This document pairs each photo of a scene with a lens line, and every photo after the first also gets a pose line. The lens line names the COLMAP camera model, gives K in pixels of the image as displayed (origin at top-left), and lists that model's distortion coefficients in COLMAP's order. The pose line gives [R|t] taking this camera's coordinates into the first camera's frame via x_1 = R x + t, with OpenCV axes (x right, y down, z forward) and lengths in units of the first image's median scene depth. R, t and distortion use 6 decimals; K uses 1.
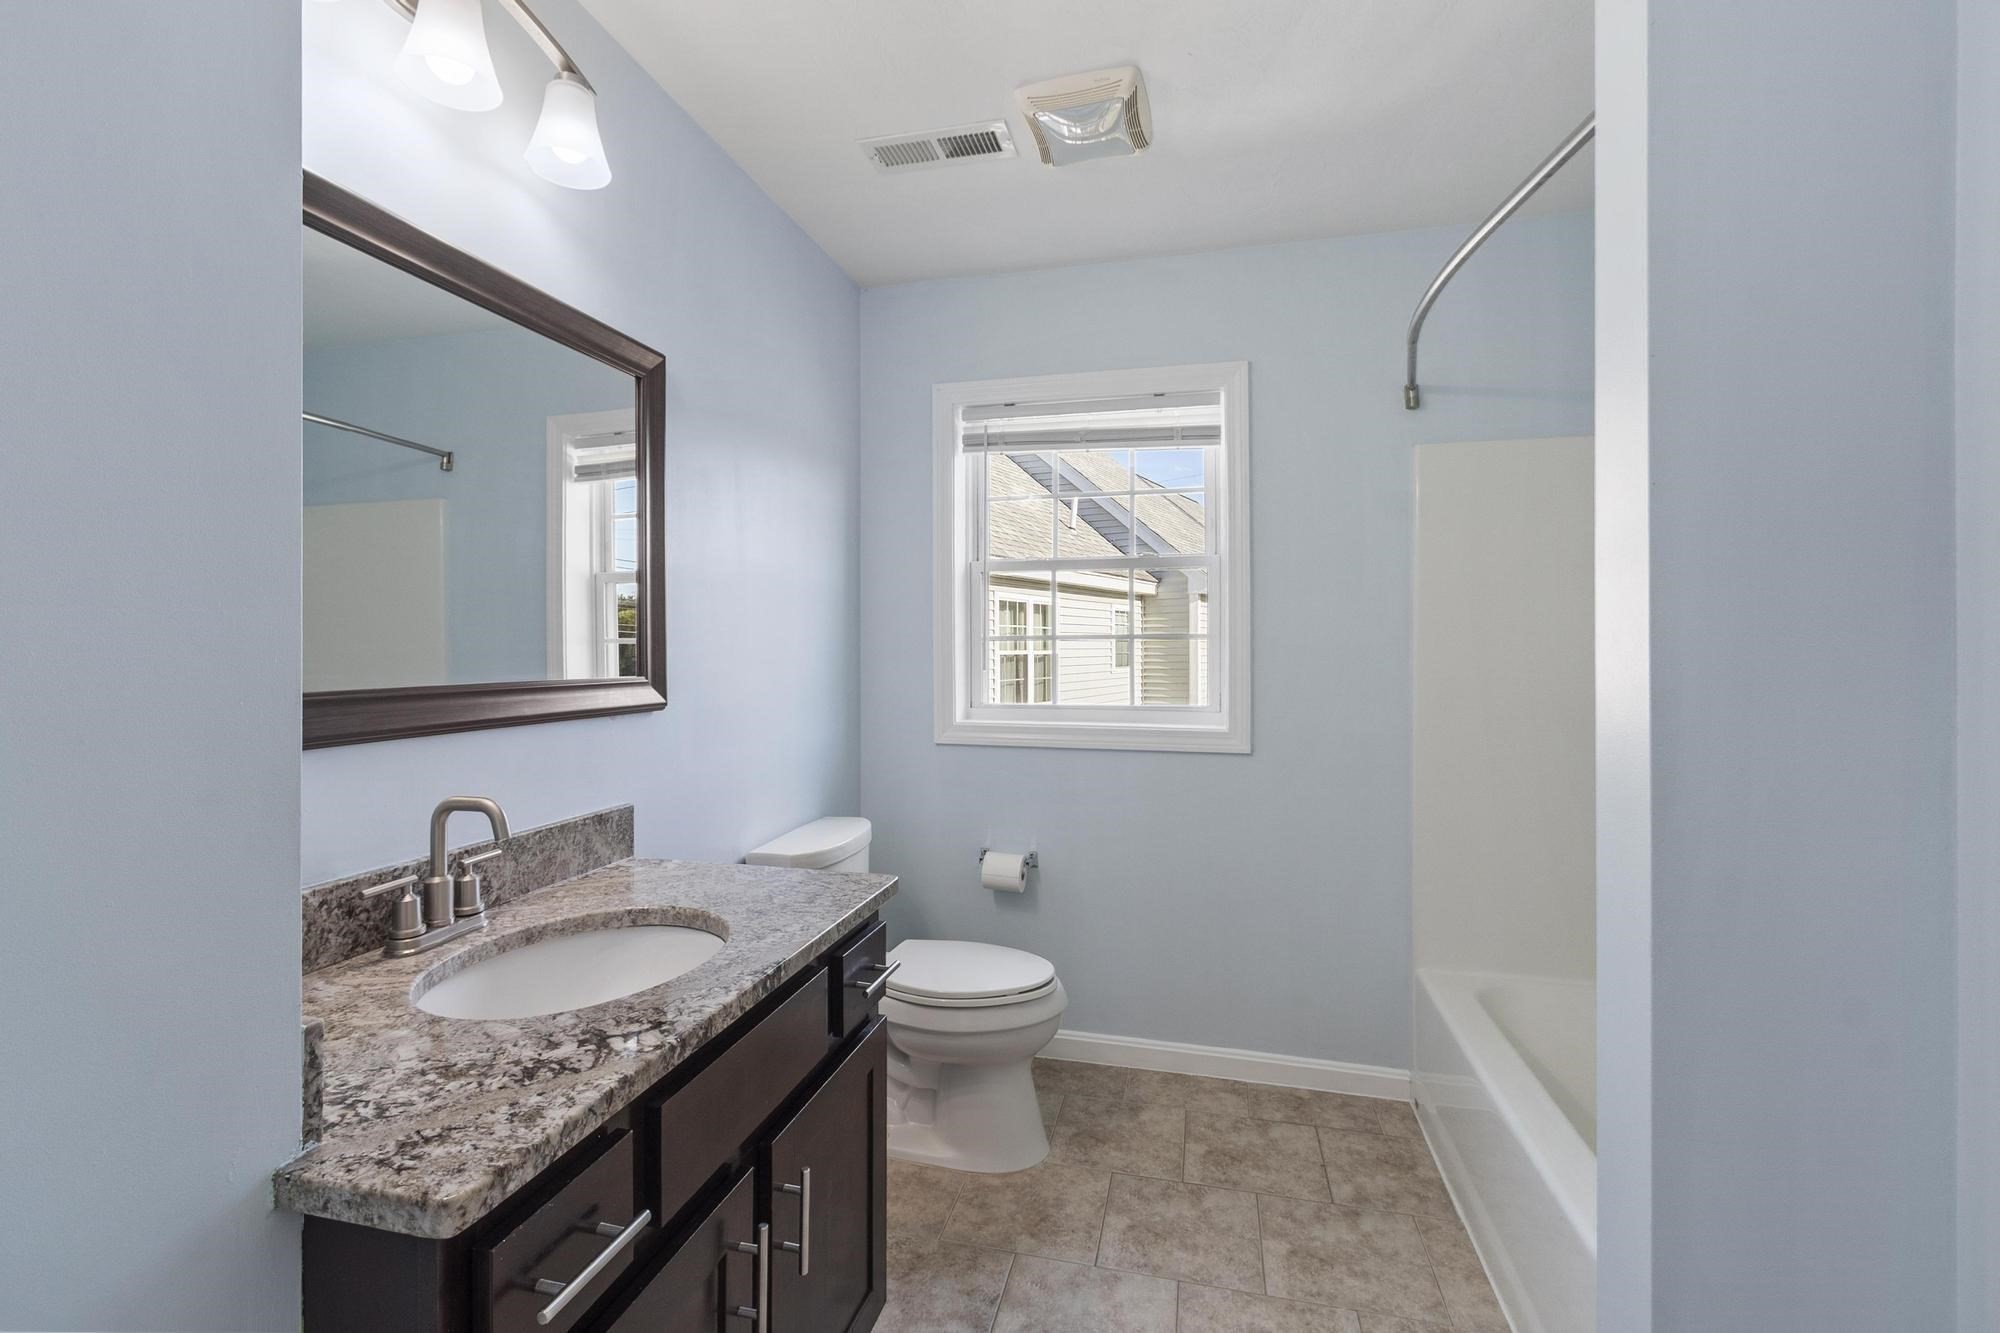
lens RADIAL K [[890.6, 0, 994.3], [0, 890.6, 654.4], [0, 0, 1]] dist [-0.004345, -0.000579]
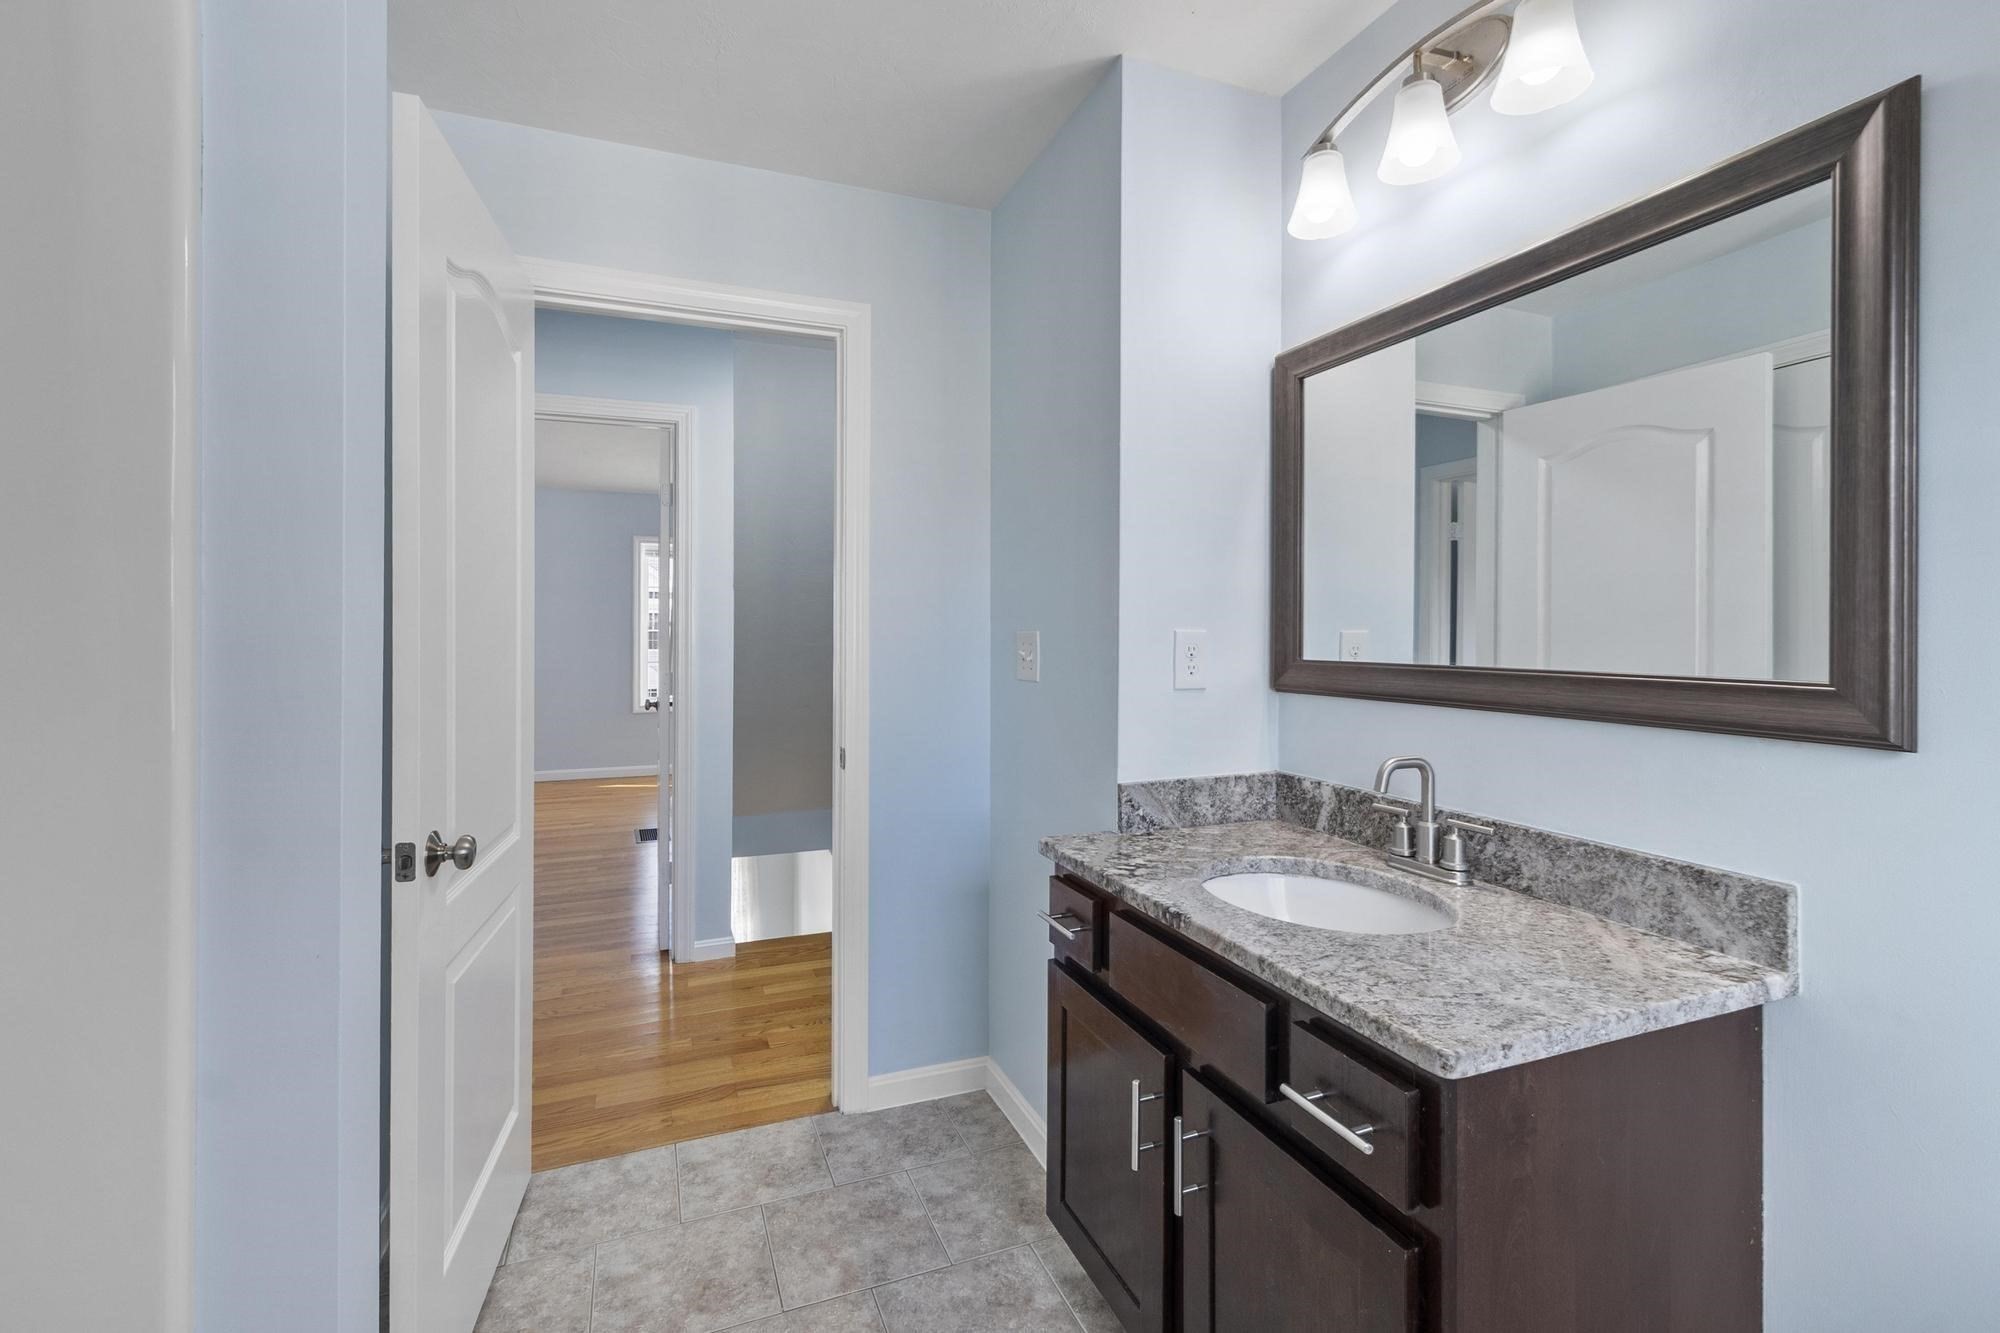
lens RADIAL K [[890.6, 0, 998.3], [0, 890.6, 647.6], [0, 0, 1]] dist [-0.004345, -0.000579]
pose [[-0.819031, 0.001503, -0.573748, 0.482691], [-0.011304, 0.999760, 0.018755, -0.002008], [0.573638, 0.021847, -0.818817, 1.468050]]
